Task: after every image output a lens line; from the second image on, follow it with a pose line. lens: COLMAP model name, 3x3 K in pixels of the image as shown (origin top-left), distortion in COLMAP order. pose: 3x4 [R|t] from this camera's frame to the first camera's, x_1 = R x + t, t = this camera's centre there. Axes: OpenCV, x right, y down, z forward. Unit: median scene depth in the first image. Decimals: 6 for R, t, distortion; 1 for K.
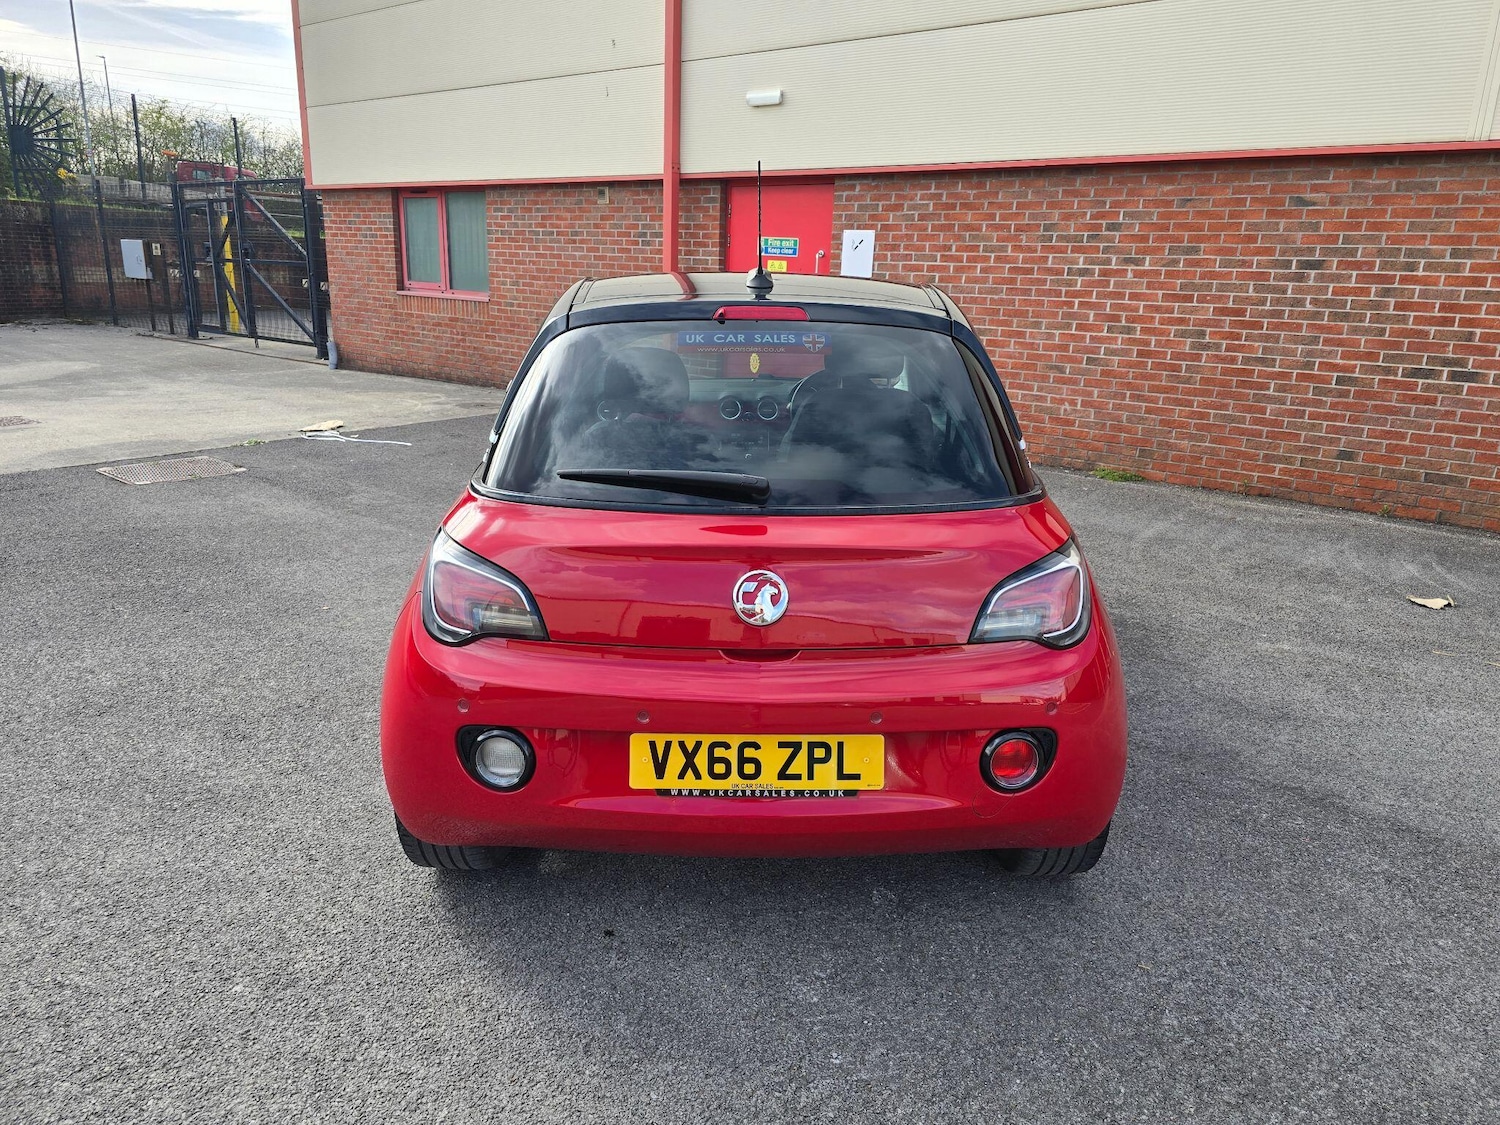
lens RADIAL K [[1008.1, 0, 769.8], [0, 1008.1, 557.1], [0, 0, 1]] dist [0.055239, -0.048492]
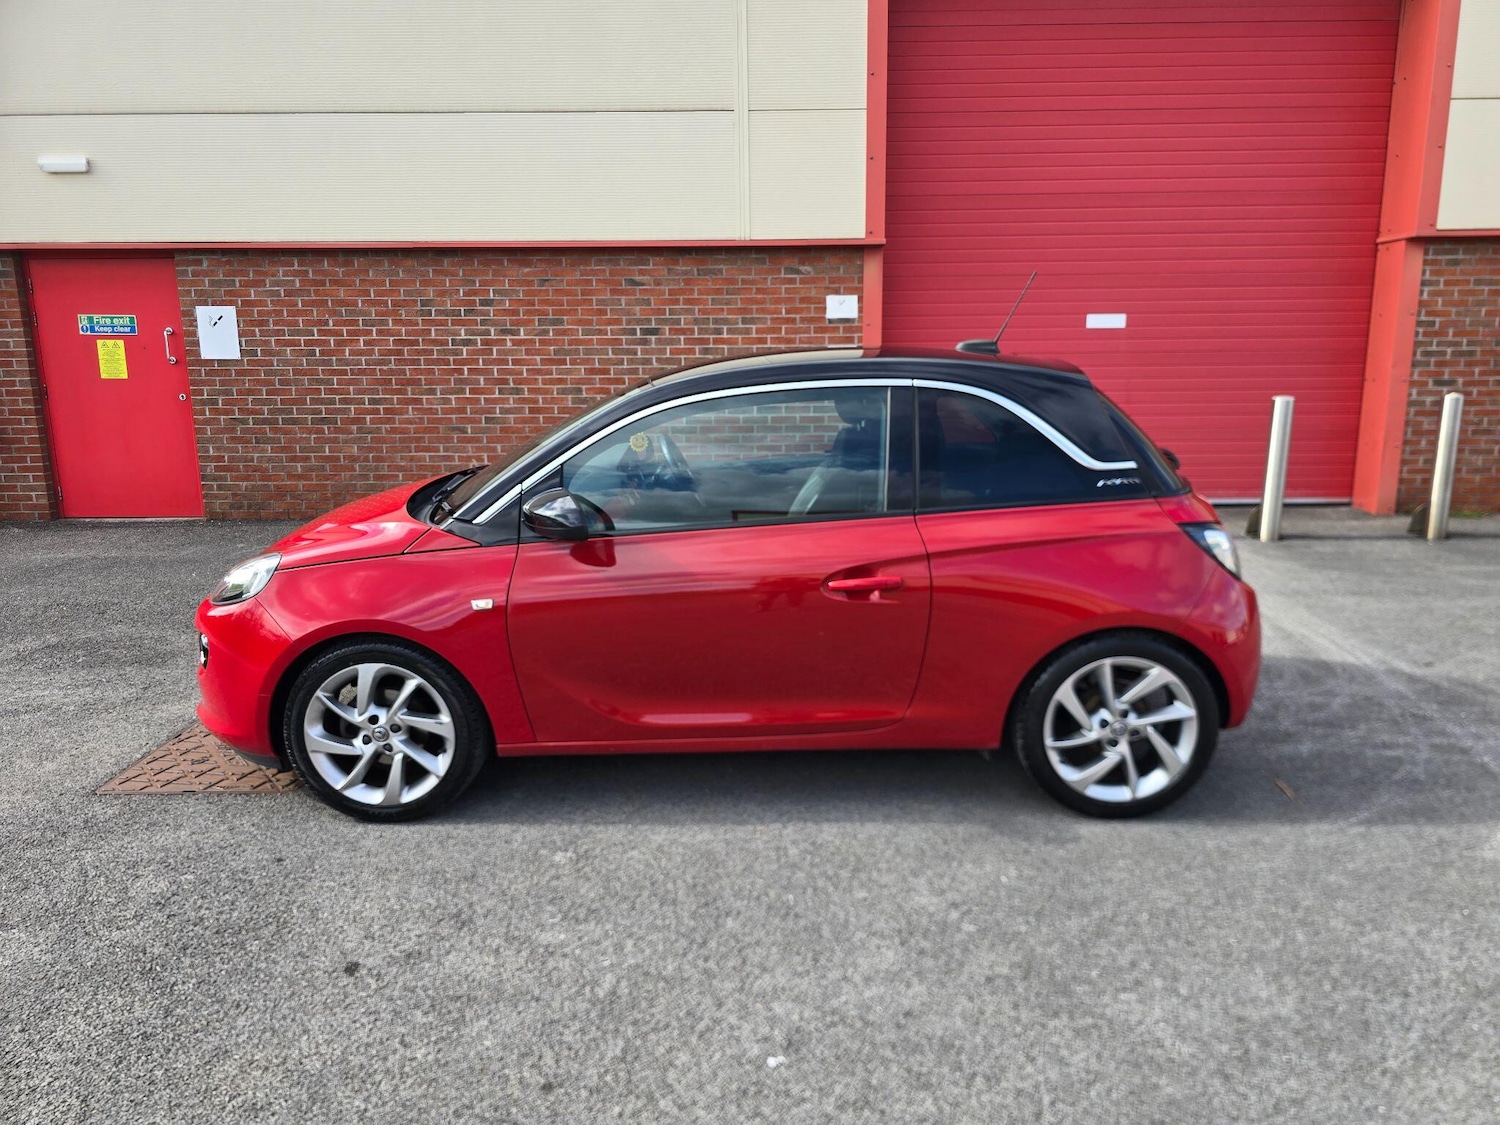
lens RADIAL K [[1008.1, 0, 769.0], [0, 1008.1, 553.0], [0, 0, 1]] dist [0.055239, -0.048492]
pose [[0.790201, -0.161552, 0.591171, -0.120481], [0.200513, 0.979691, -0.000296, 0.010313], [-0.579117, 0.118771, 0.806546, -0.053330]]
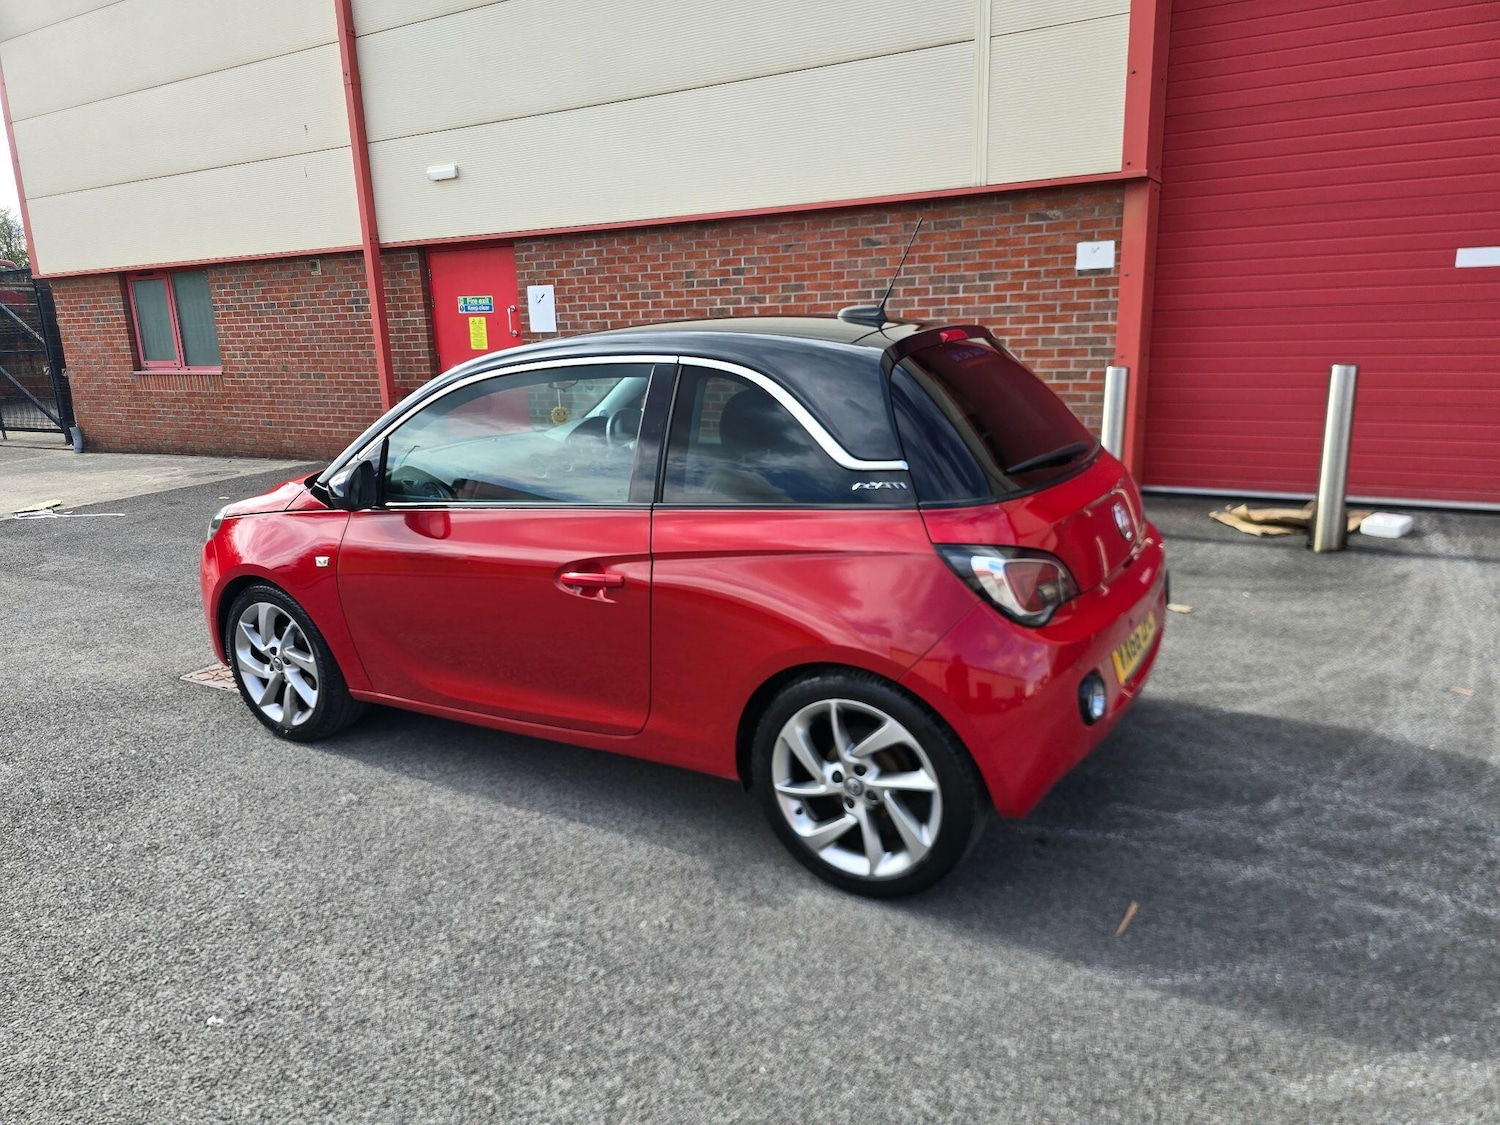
lens RADIAL K [[1008.1, 0, 745.8], [0, 1008.1, 570.0], [0, 0, 1]] dist [0.055239, -0.048492]
pose [[0.988356, -0.099800, 0.114861, 0.173949], [0.103353, 0.994321, -0.025390, 0.043486], [-0.111675, 0.036965, 0.993057, -0.131787]]
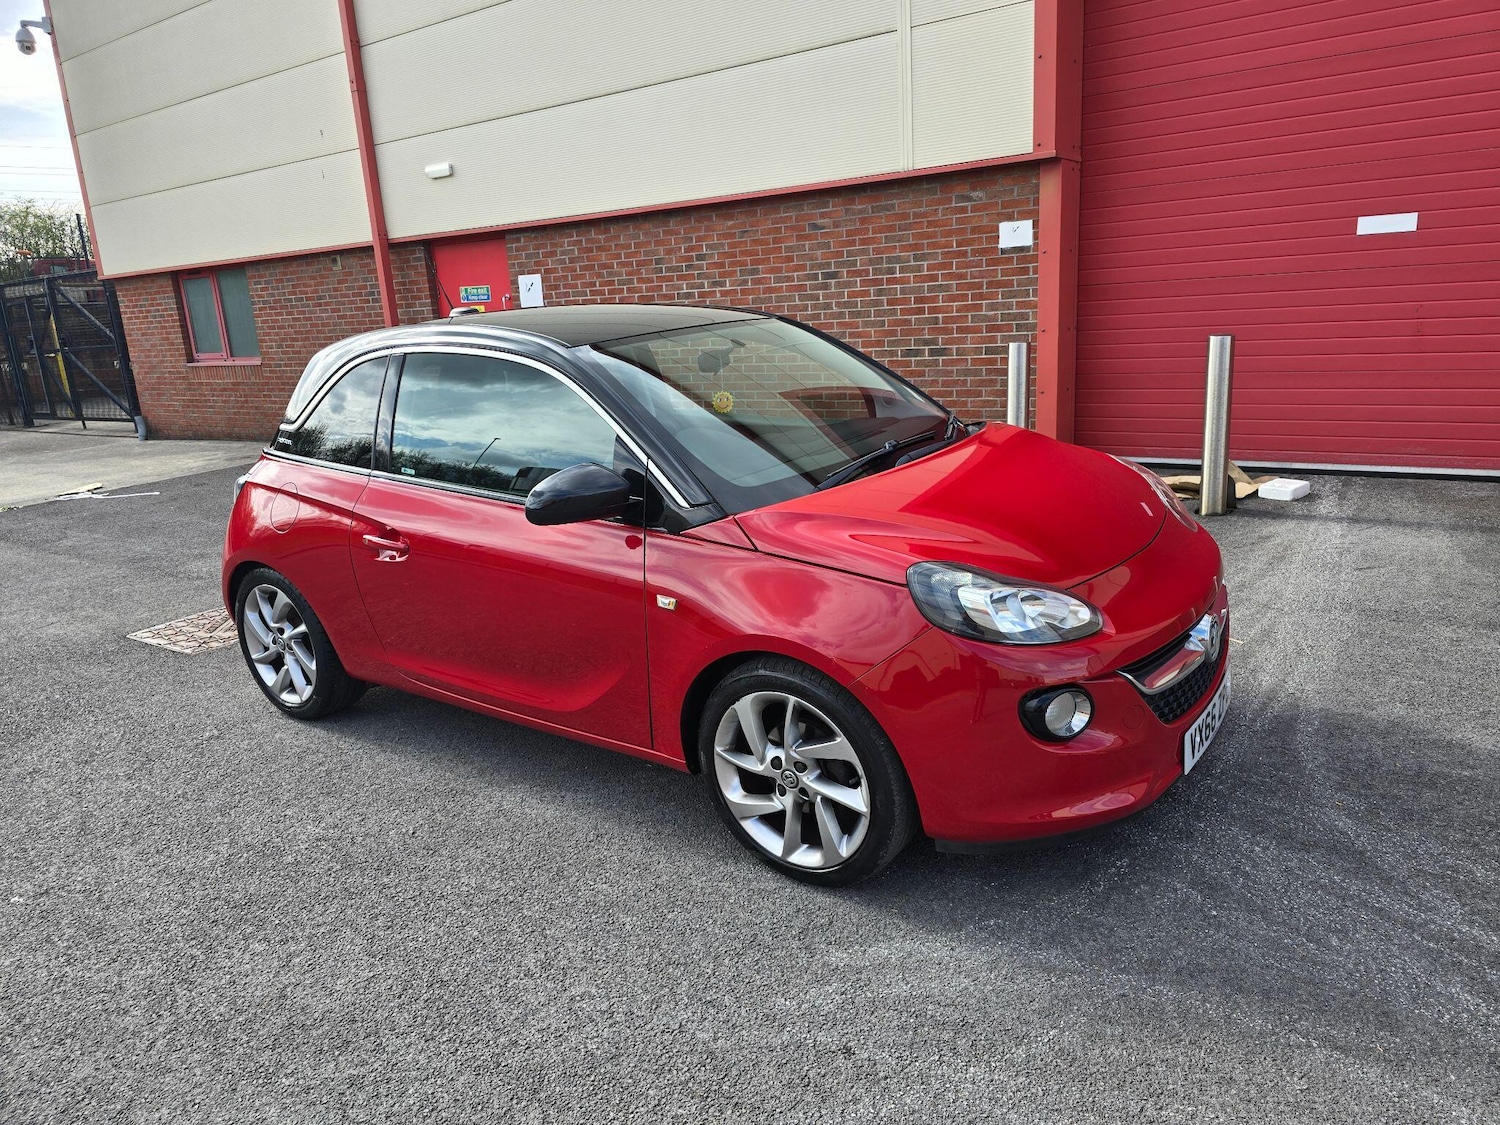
lens RADIAL K [[1008.1, 0, 763.3], [0, 1008.1, 548.4], [0, 0, 1]] dist [0.055239, -0.048492]
pose [[0.993222, -0.108273, 0.042272, 0.313234], [0.109661, 0.993453, -0.032016, 0.068278], [-0.038529, 0.036435, 0.998593, -0.198491]]
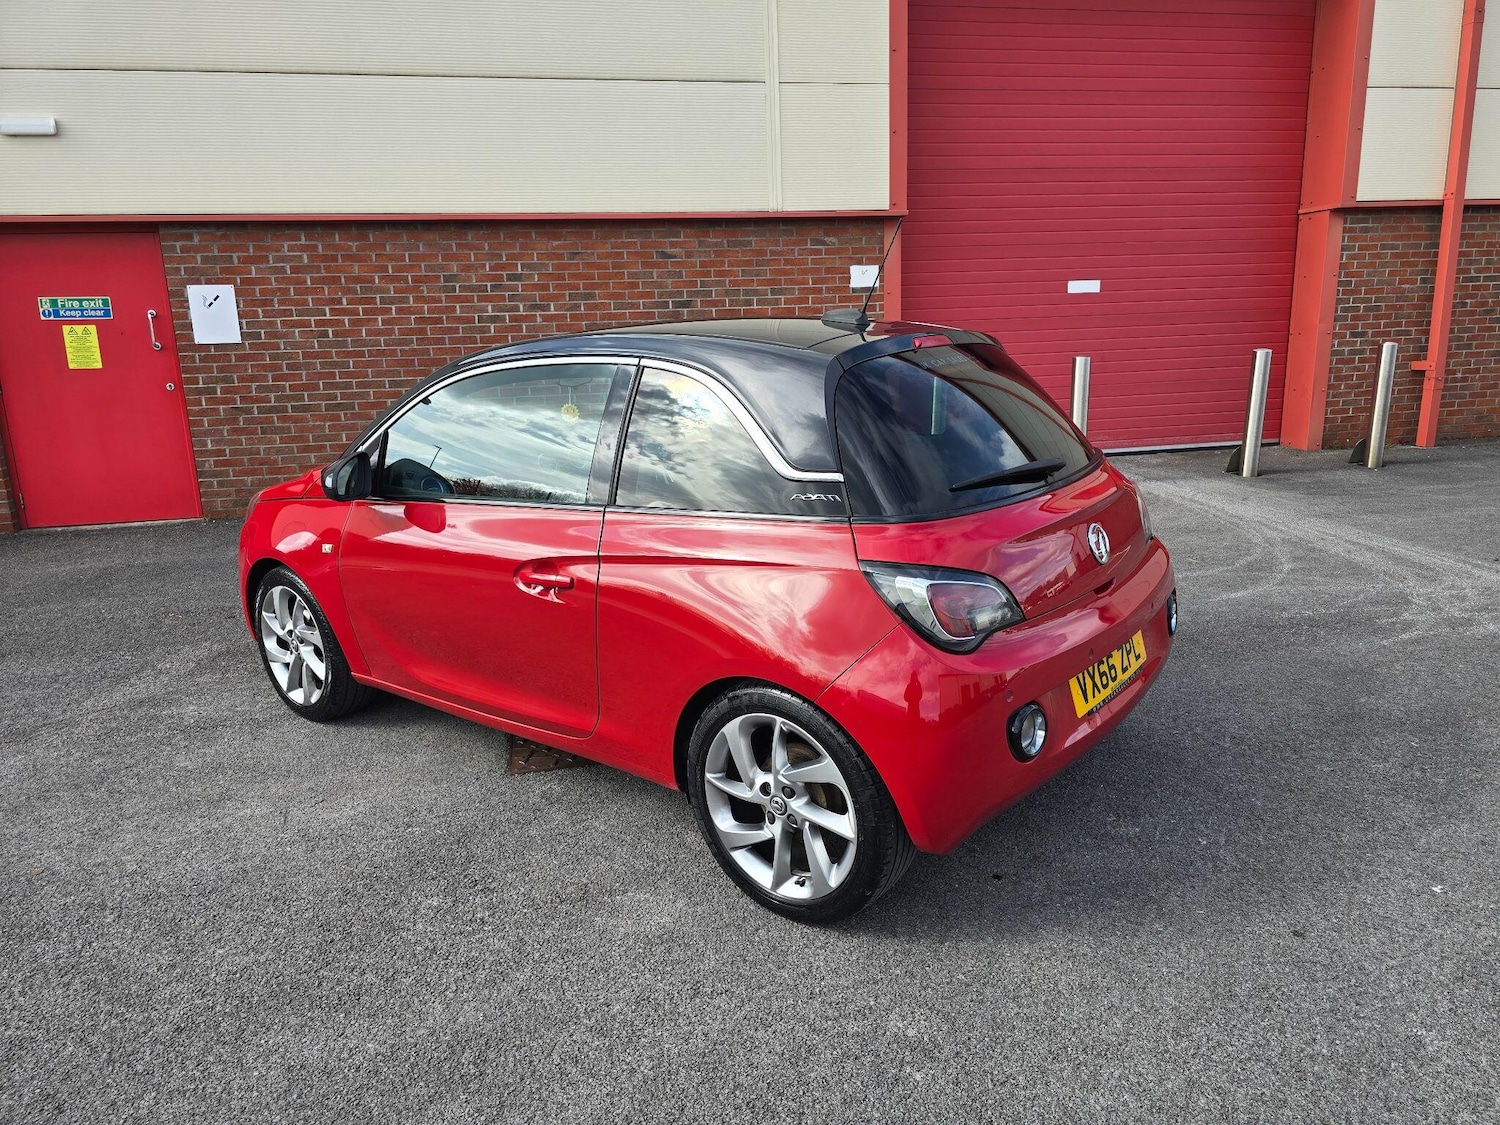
lens RADIAL K [[1008.1, 0, 751.3], [0, 1008.1, 559.7], [0, 0, 1]] dist [0.055239, -0.048492]
pose [[0.635012, -0.229026, 0.737772, -0.363614], [0.261098, 0.962468, 0.074047, -0.044645], [-0.727040, 0.145610, 0.670977, 0.122655]]
